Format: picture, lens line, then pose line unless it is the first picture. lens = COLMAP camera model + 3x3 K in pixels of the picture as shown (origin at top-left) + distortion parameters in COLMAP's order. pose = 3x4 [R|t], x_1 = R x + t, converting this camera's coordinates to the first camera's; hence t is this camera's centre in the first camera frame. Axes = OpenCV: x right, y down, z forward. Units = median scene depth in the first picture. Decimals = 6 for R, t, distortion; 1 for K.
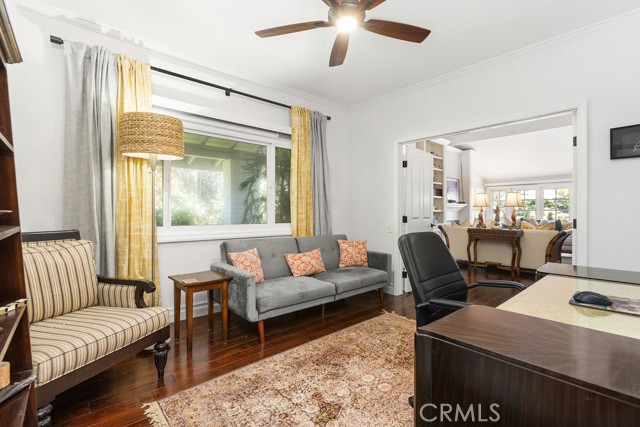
lens RADIAL K [[290.6, 0, 320.0], [0, 290.6, 213.5], [0, 0, 1]] dist [0.001639, 0.000062]
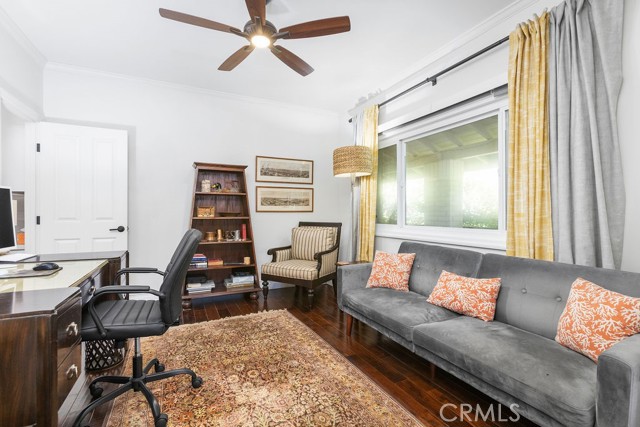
lens RADIAL K [[290.6, 0, 320.0], [0, 290.6, 213.5], [0, 0, 1]] dist [0.001639, 0.000062]
pose [[-0.275274, 0.008832, -0.961325, 0.664210], [-0.009401, 0.999885, 0.011878, -0.012270], [0.961320, 0.012307, -0.275159, 0.929271]]
